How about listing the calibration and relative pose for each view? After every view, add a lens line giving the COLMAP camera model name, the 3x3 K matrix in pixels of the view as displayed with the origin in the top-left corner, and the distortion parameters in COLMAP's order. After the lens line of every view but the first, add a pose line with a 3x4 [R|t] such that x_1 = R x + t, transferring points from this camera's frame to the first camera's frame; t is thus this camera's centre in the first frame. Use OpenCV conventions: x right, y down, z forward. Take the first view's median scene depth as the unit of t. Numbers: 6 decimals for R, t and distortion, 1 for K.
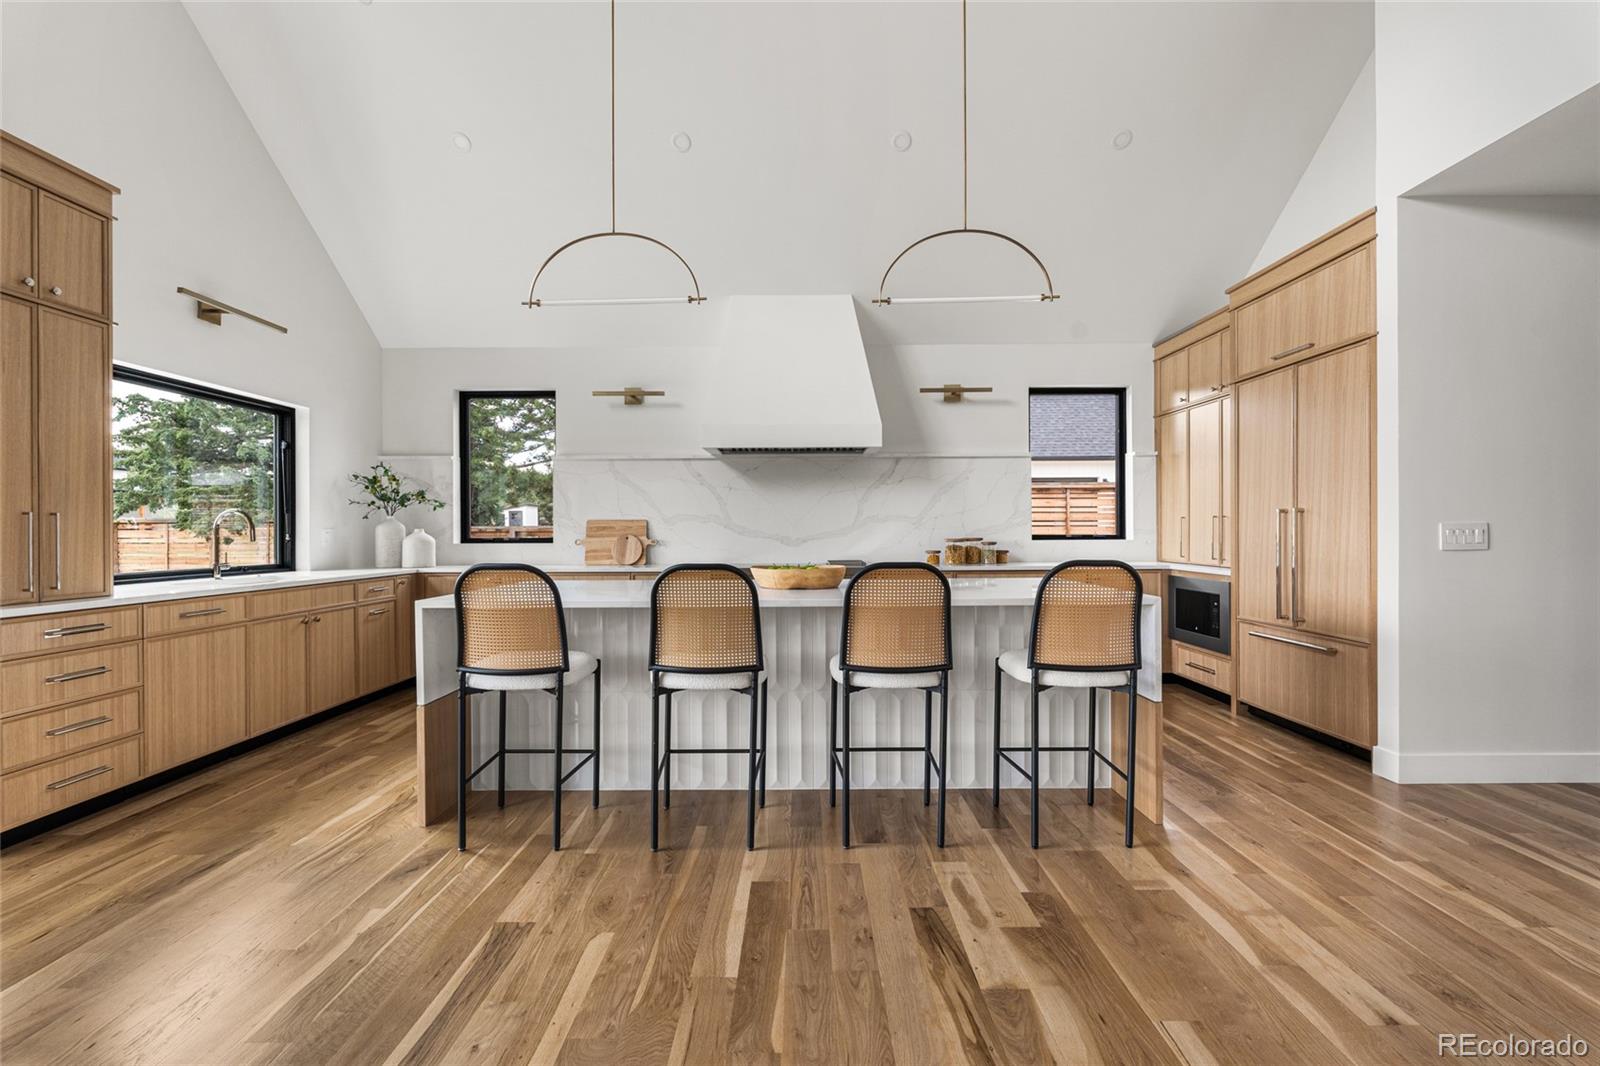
lens RADIAL K [[713.0, 0, 800.0], [0, 713.0, 533.0], [0, 0, 1]] dist [-0.001413, -0.000615]
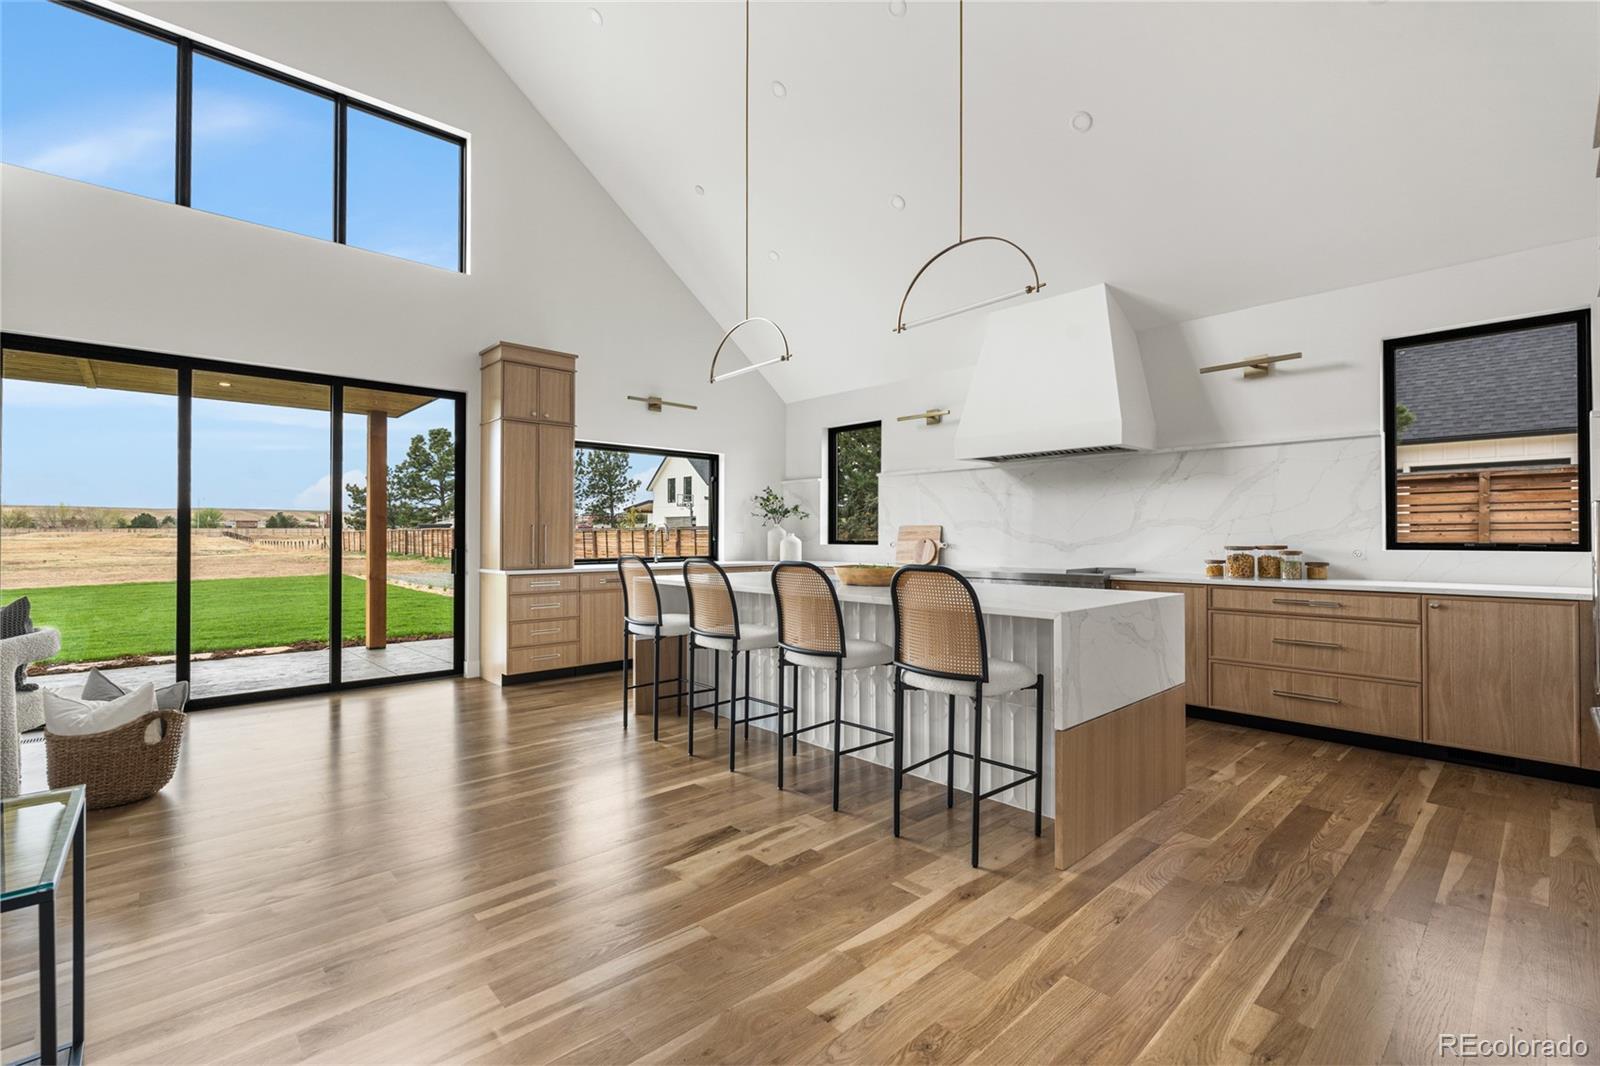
lens RADIAL K [[704.9, 0, 798.2], [0, 704.9, 529.5], [0, 0, 1]] dist [-0.003129, -0.000134]
pose [[0.681767, -0.002291, -0.731566, 0.780899], [-0.005457, 0.999951, -0.008217, -0.003401], [0.731549, 0.009595, 0.681721, 0.137345]]
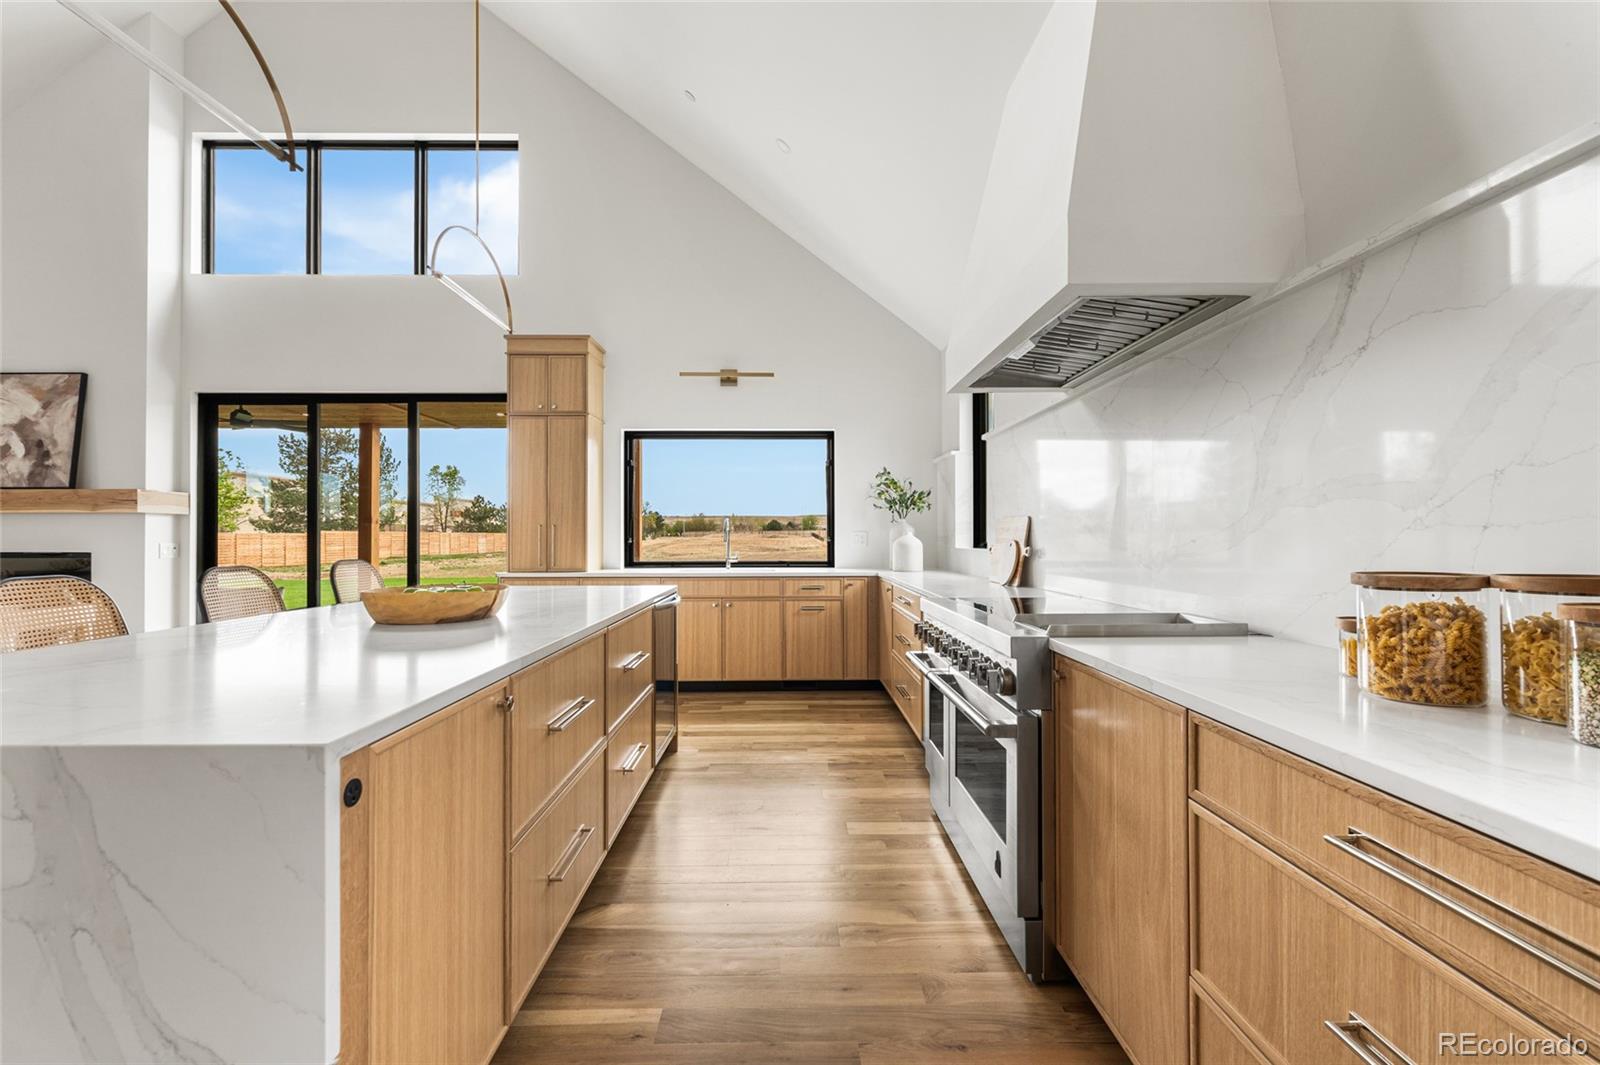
lens RADIAL K [[704.9, 0, 798.2], [0, 704.9, 529.0], [0, 0, 1]] dist [-0.003129, -0.000134]
pose [[0.019083, -0.006159, -0.999799, 0.703630], [-0.001021, 0.999980, -0.006179, -0.006254], [0.999817, 0.001139, 0.019077, 1.381345]]
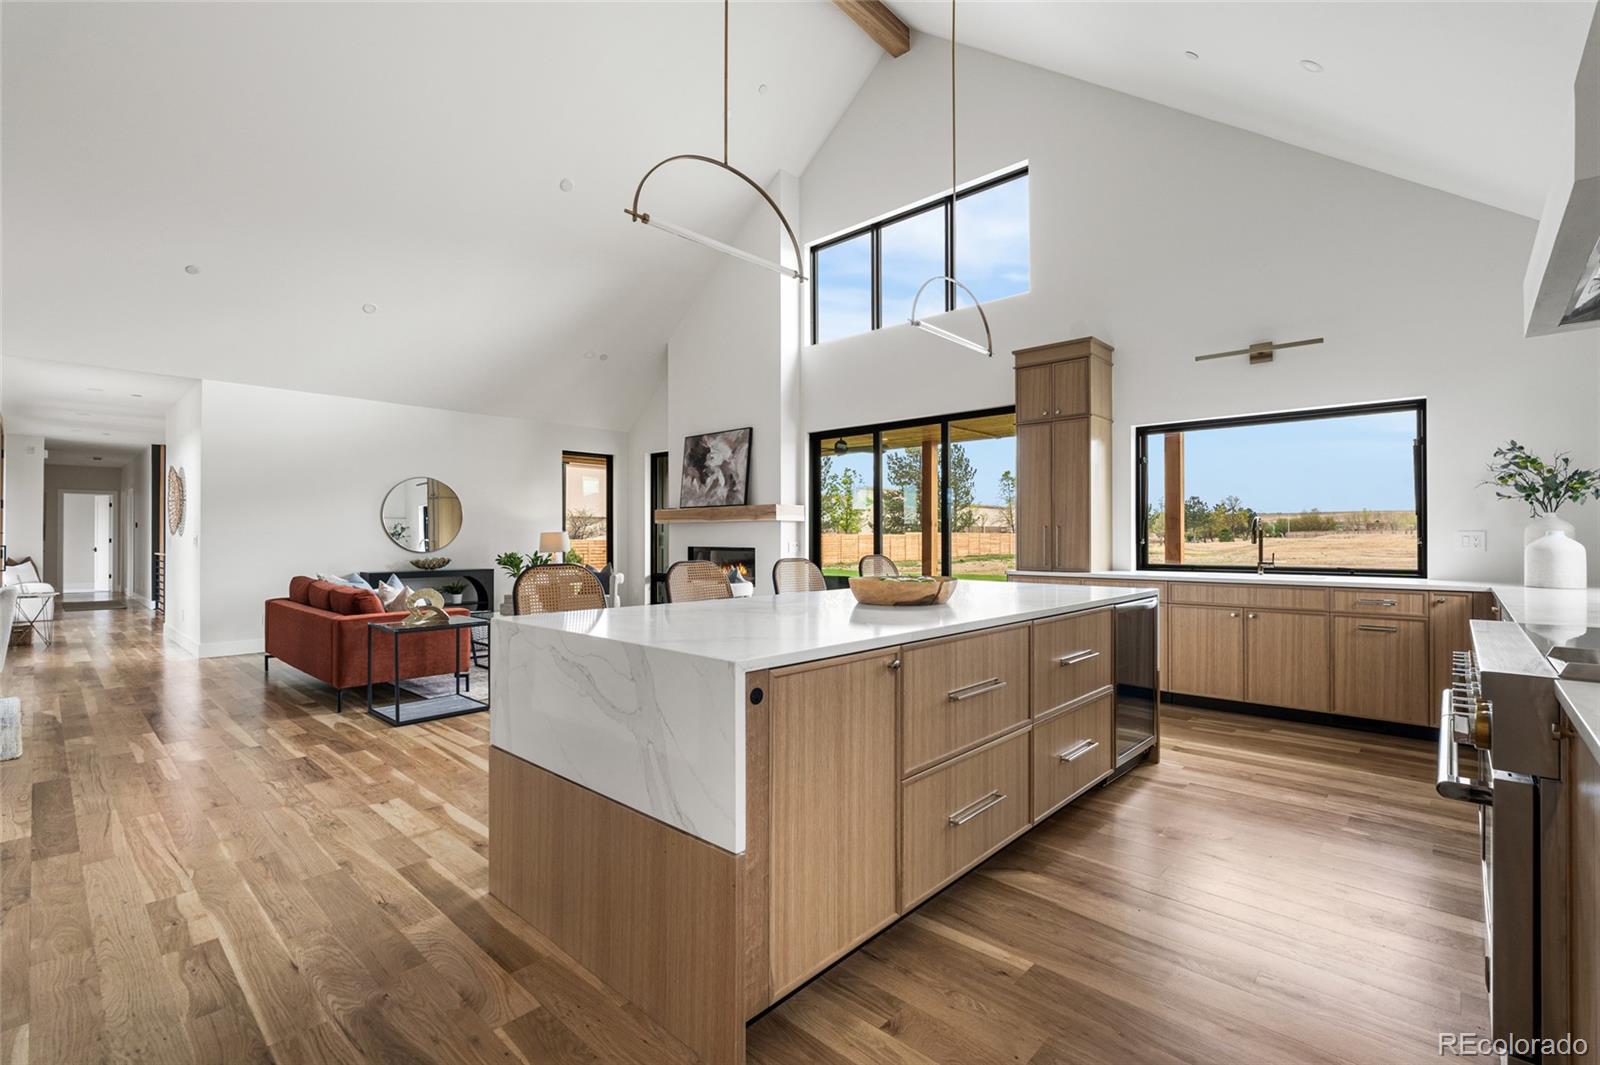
lens RADIAL K [[713.0, 0, 800.0], [0, 713.0, 532.5], [0, 0, 1]] dist [-0.001413, -0.000615]
pose [[-0.678978, -0.000479, -0.734158, 0.738852], [0.001808, 0.999996, -0.002324, -0.007090], [0.734156, -0.002905, -0.678974, 1.549418]]
